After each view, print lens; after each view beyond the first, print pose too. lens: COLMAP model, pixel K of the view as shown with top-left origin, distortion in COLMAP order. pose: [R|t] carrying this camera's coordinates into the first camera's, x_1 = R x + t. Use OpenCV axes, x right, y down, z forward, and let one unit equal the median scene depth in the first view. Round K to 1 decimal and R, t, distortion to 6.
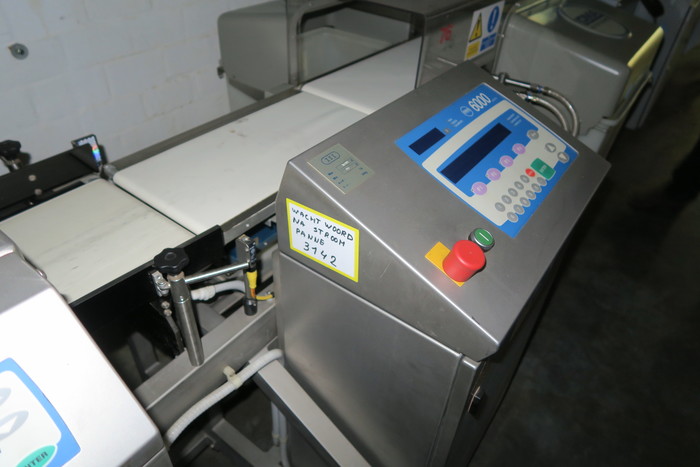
lens RADIAL K [[475.3, 0, 354.0], [0, 475.3, 224.8], [0, 0, 1]] dist [-0.019213, 0.000124]
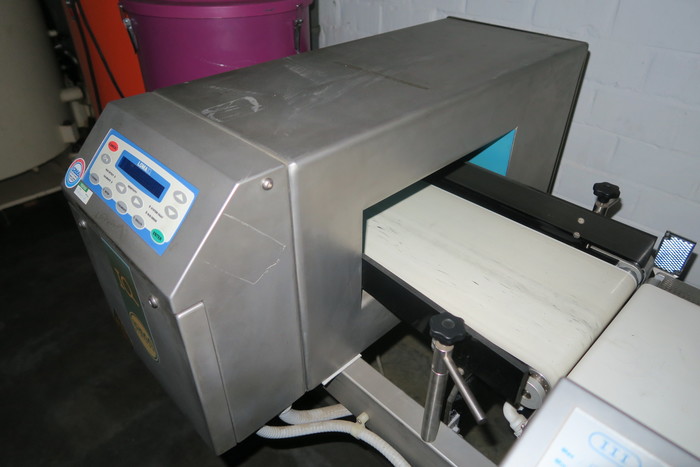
lens RADIAL K [[485.7, 0, 350.0], [0, 485.7, 233.5], [0, 0, 1]] dist [-0.036788, 0.000301]
pose [[-0.153543, 0.522763, -0.838536, 0.217989], [-0.619638, 0.610087, 0.493804, -0.258345], [0.769723, 0.595409, 0.230250, 0.390756]]
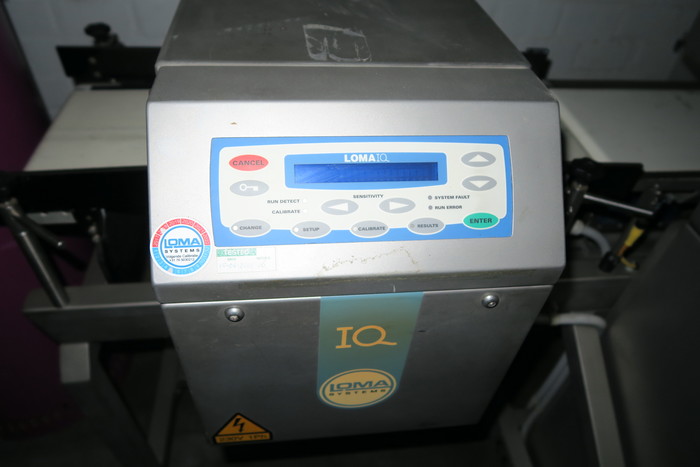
lens RADIAL K [[477.8, 0, 348.1], [0, 477.8, 251.1], [0, 0, 1]] dist [-0.003500, 0.000052]
pose [[0.696787, 0.499683, -0.514591, -0.090276], [-0.465678, 0.860808, 0.205315, 0.175442], [0.545556, 0.096573, 0.832491, -0.075753]]
